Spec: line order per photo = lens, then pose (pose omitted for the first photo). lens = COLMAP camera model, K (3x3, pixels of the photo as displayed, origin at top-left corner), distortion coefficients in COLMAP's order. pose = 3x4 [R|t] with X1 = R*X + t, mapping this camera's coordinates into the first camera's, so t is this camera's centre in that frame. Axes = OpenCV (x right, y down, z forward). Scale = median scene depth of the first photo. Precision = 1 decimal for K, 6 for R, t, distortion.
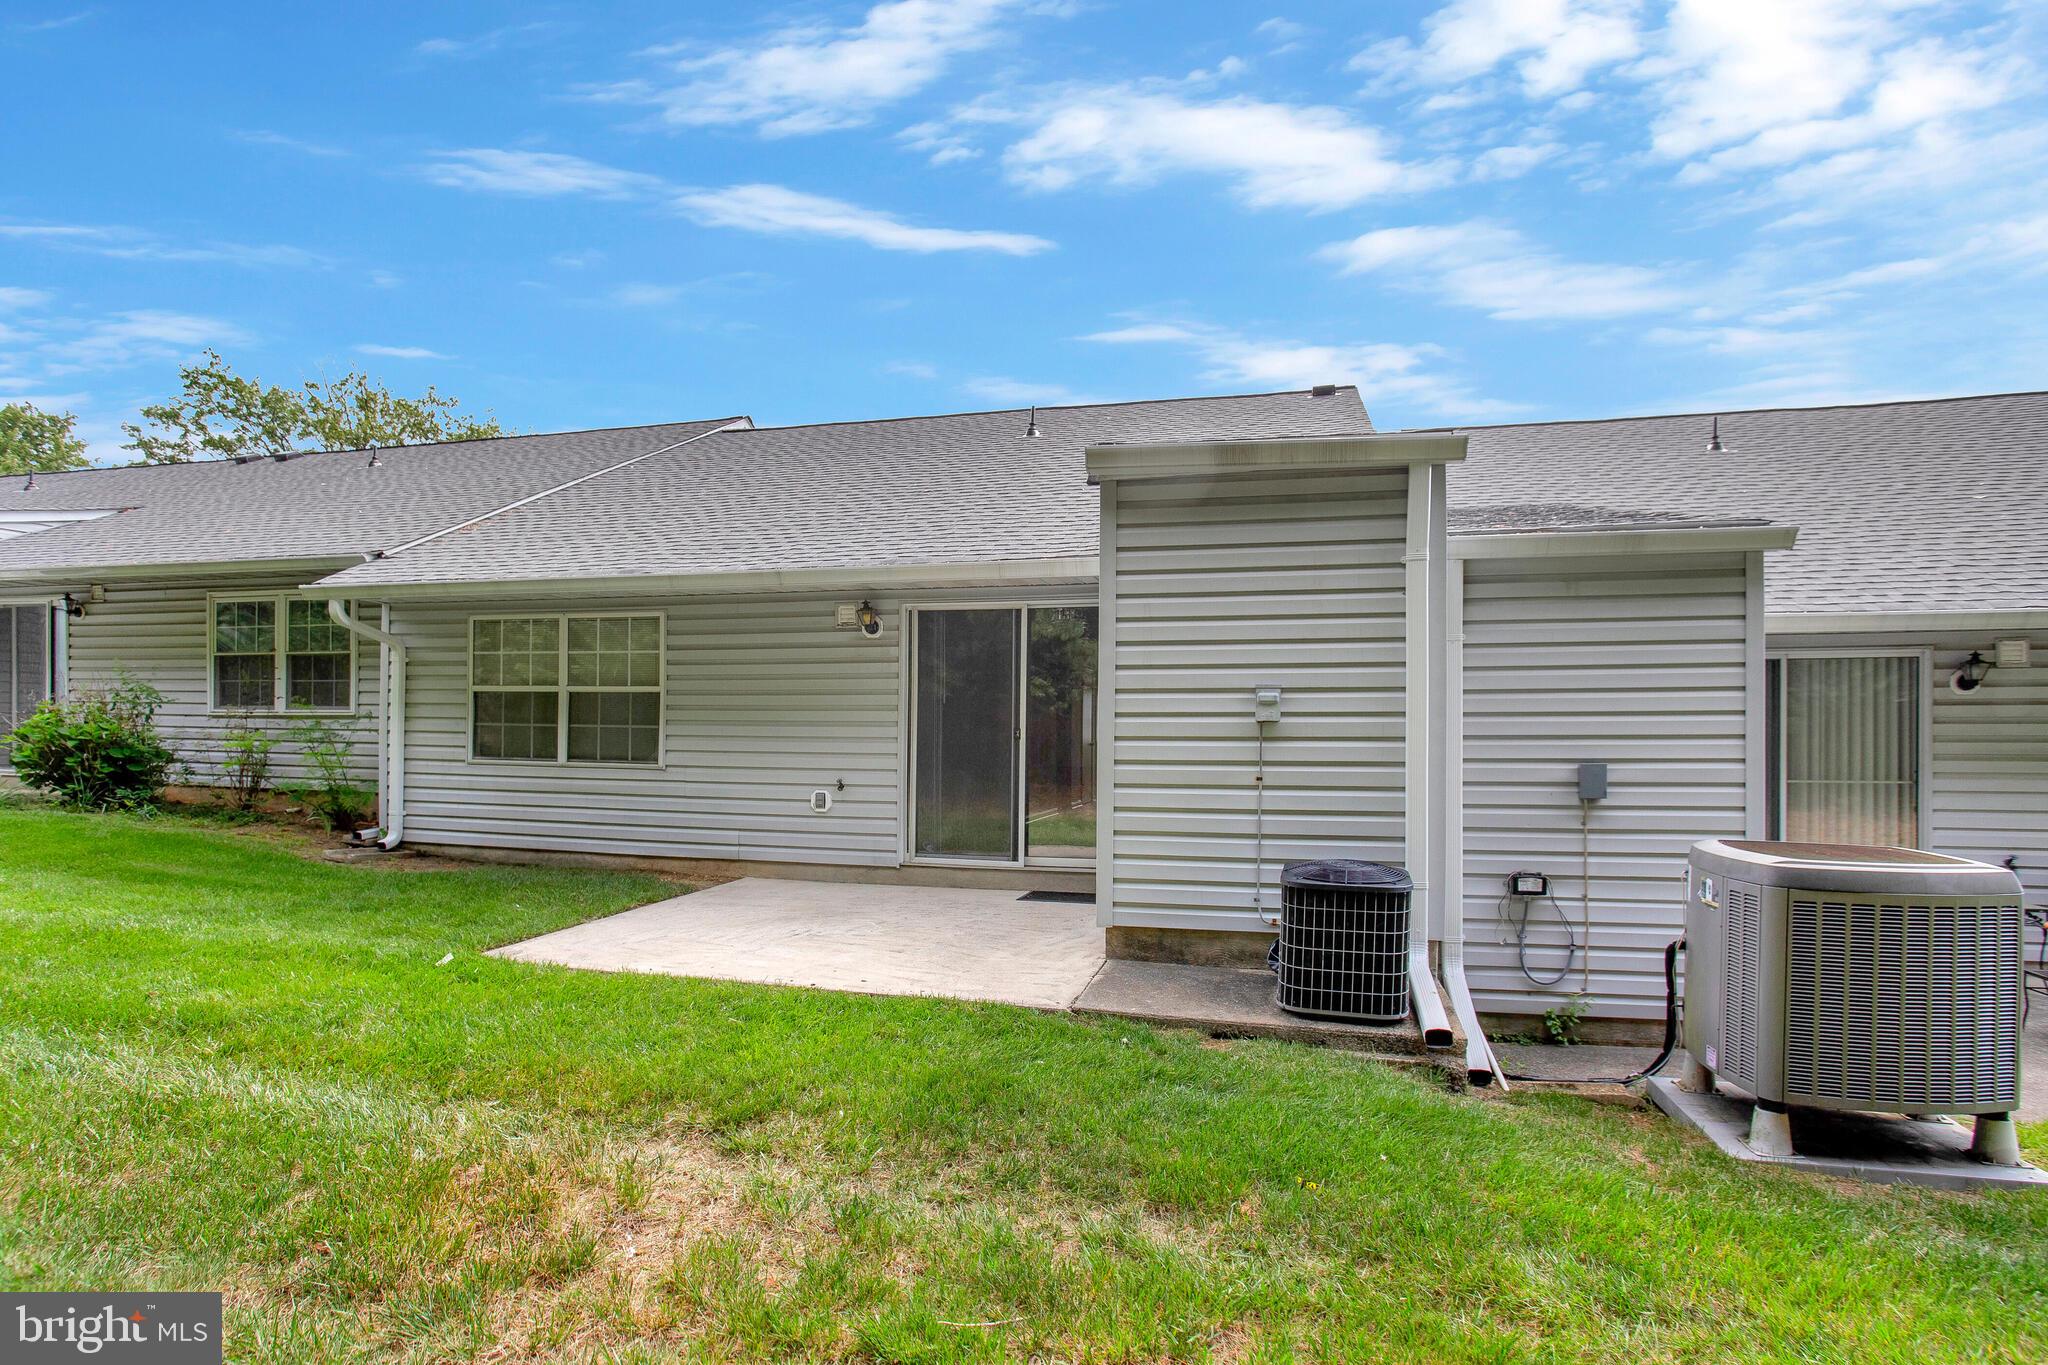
lens RADIAL K [[1034.1, 0, 1024.5], [0, 1034.1, 771.3], [0, 0, 1]] dist [0.027908, 0.000227]
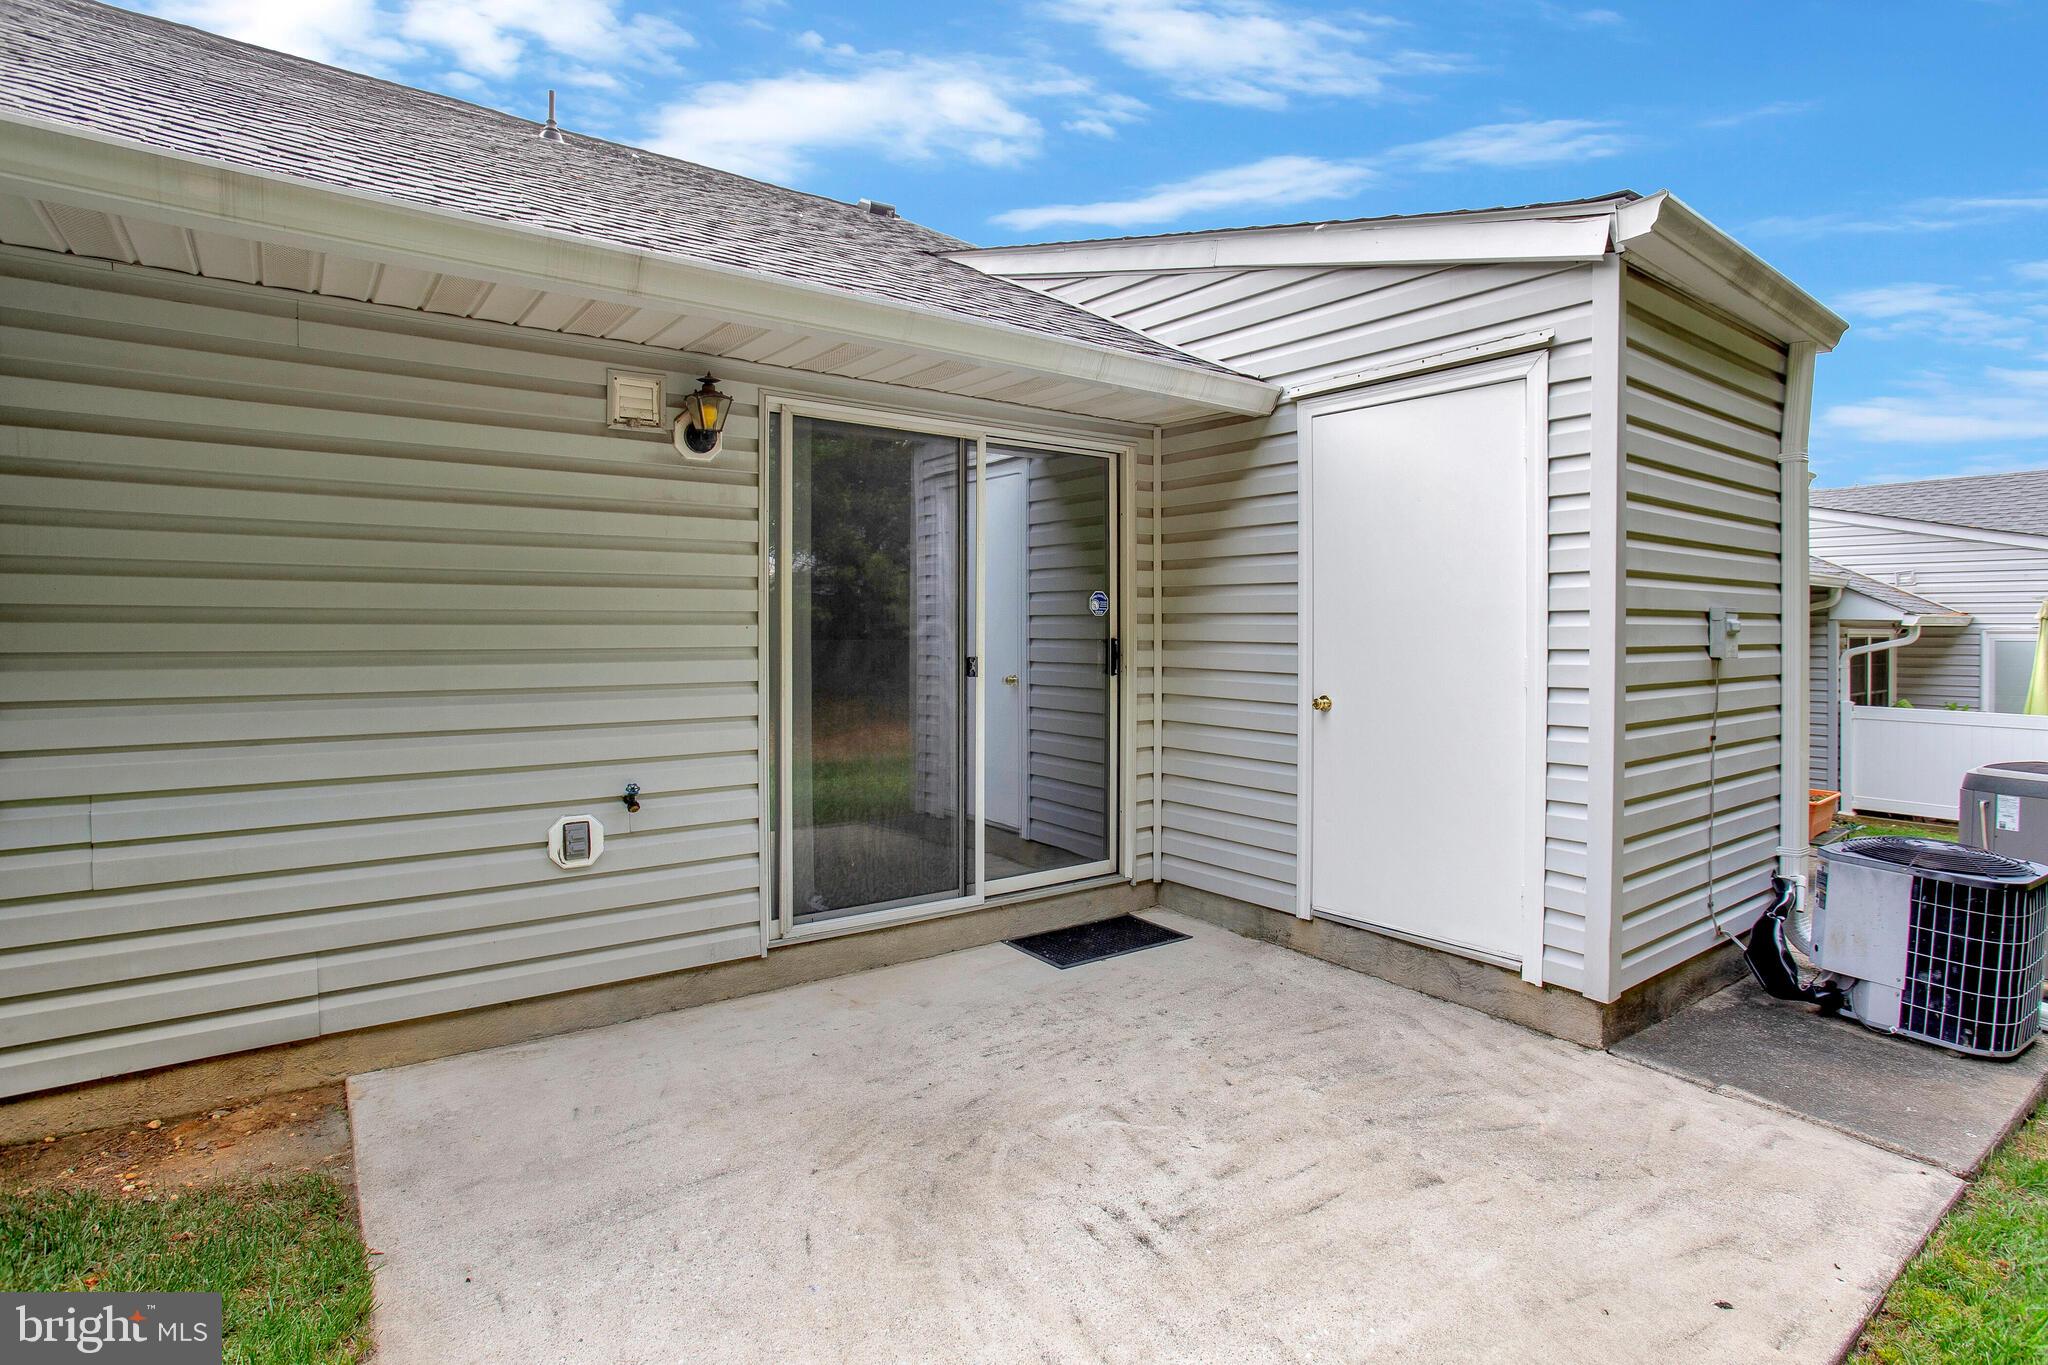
lens RADIAL K [[1041.6, 0, 1022.1], [0, 1041.6, 632.0], [0, 0, 1]] dist [0.000766, 0.000697]
pose [[0.606232, -0.006674, 0.795260, -0.398259], [0.026047, 0.999595, -0.011467, -0.043225], [-0.794861, 0.027666, 0.606160, 0.579060]]
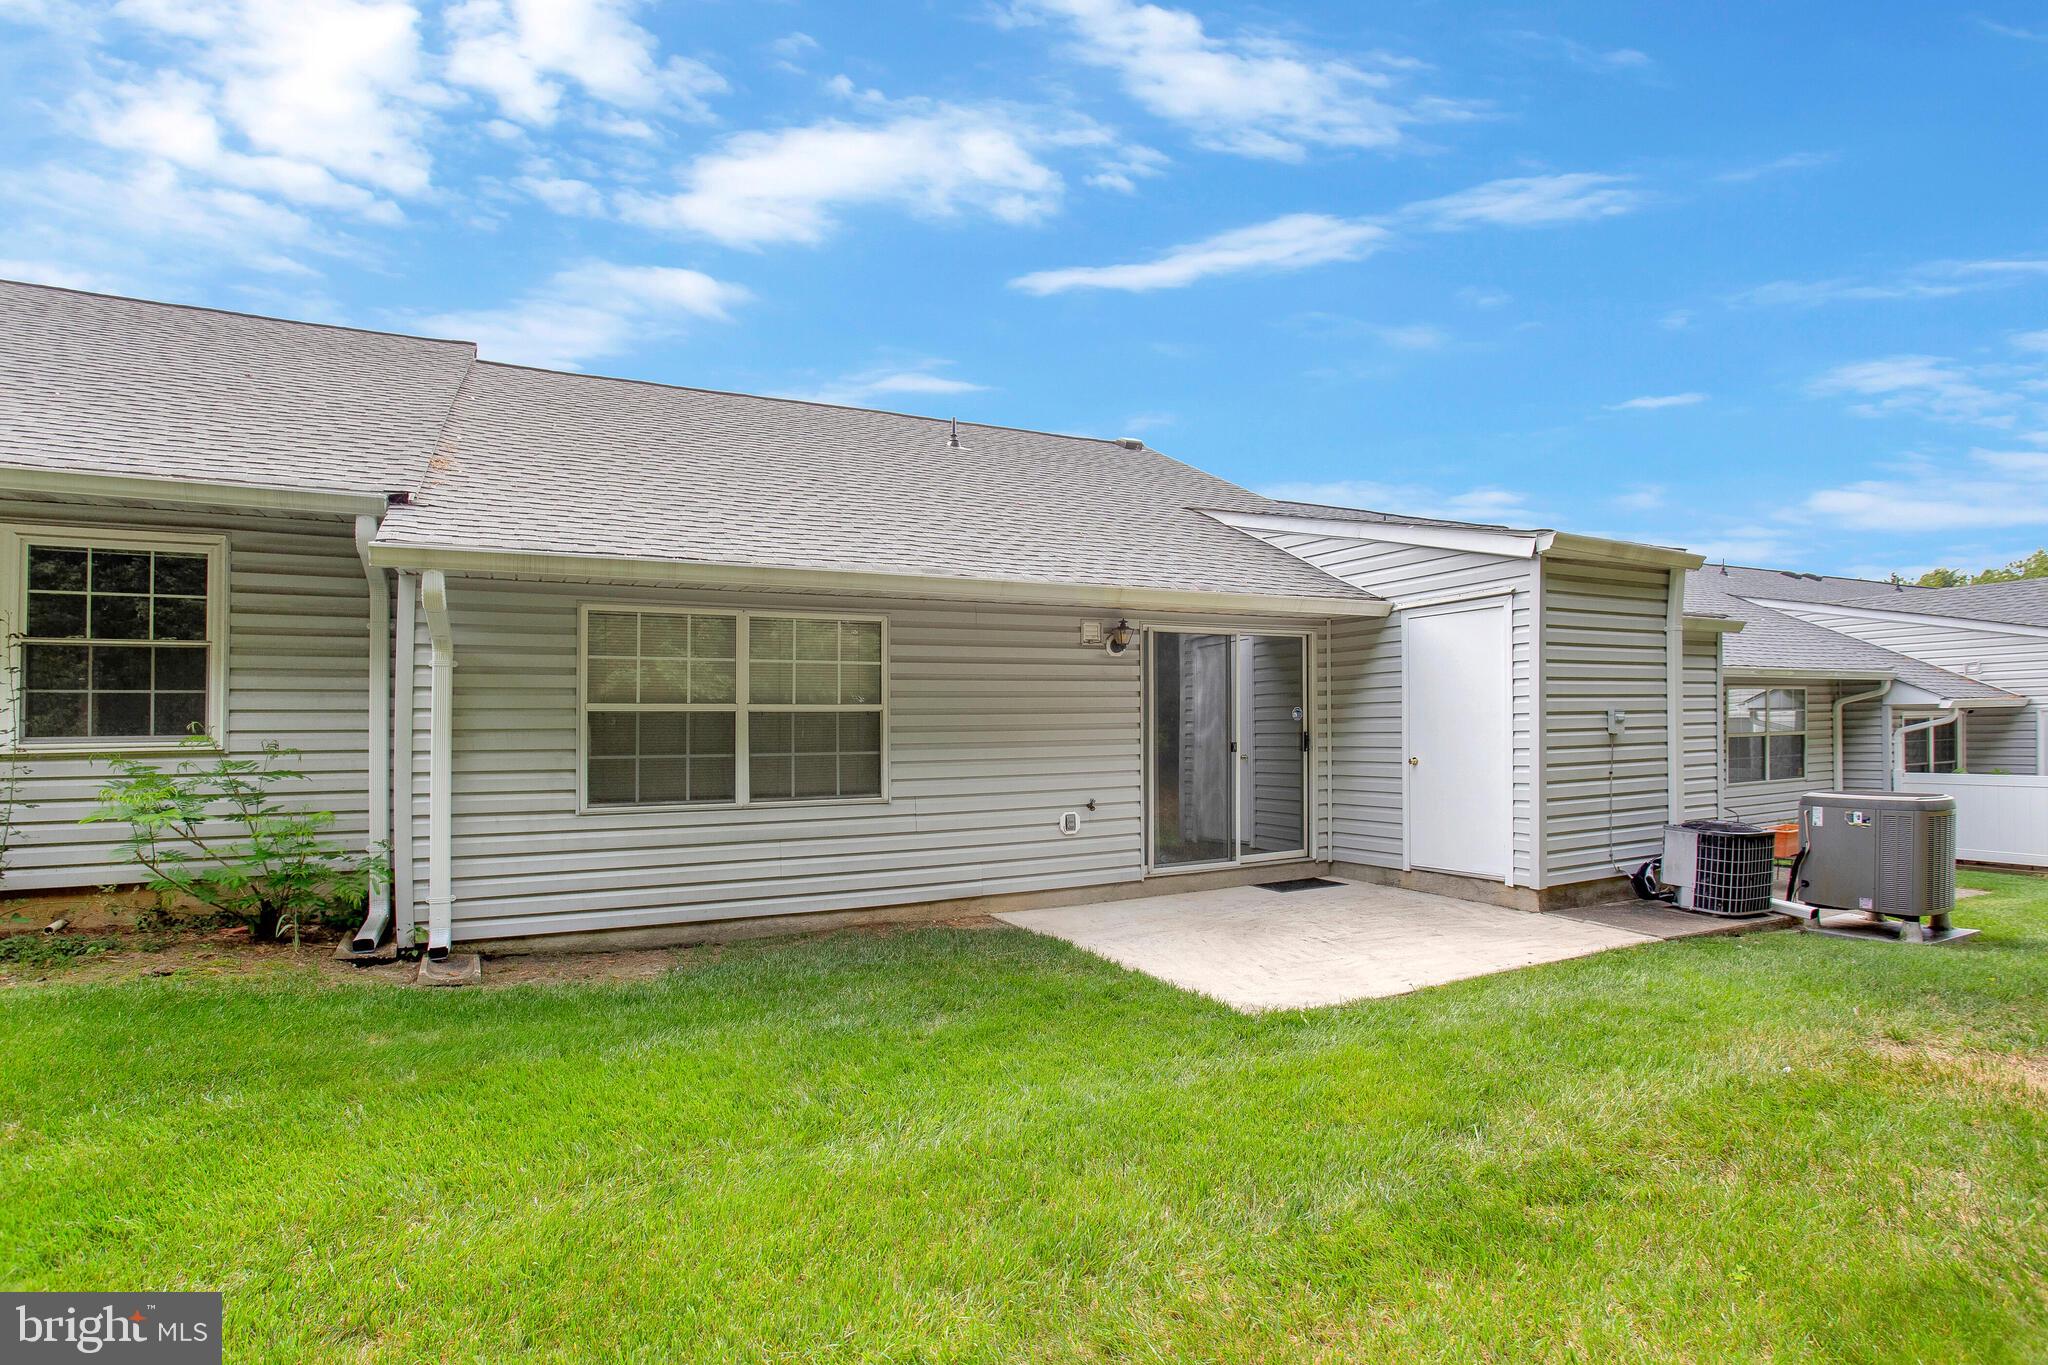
lens RADIAL K [[1025.9, 0, 1020.0], [0, 1025.9, 796.0], [0, 0, 1]] dist [0.002152, 0.000307]
pose [[0.729035, -0.064154, 0.681463, -0.848201], [0.047421, 0.997940, 0.043216, -0.038644], [-0.682831, 0.000809, 0.730576, 0.316339]]
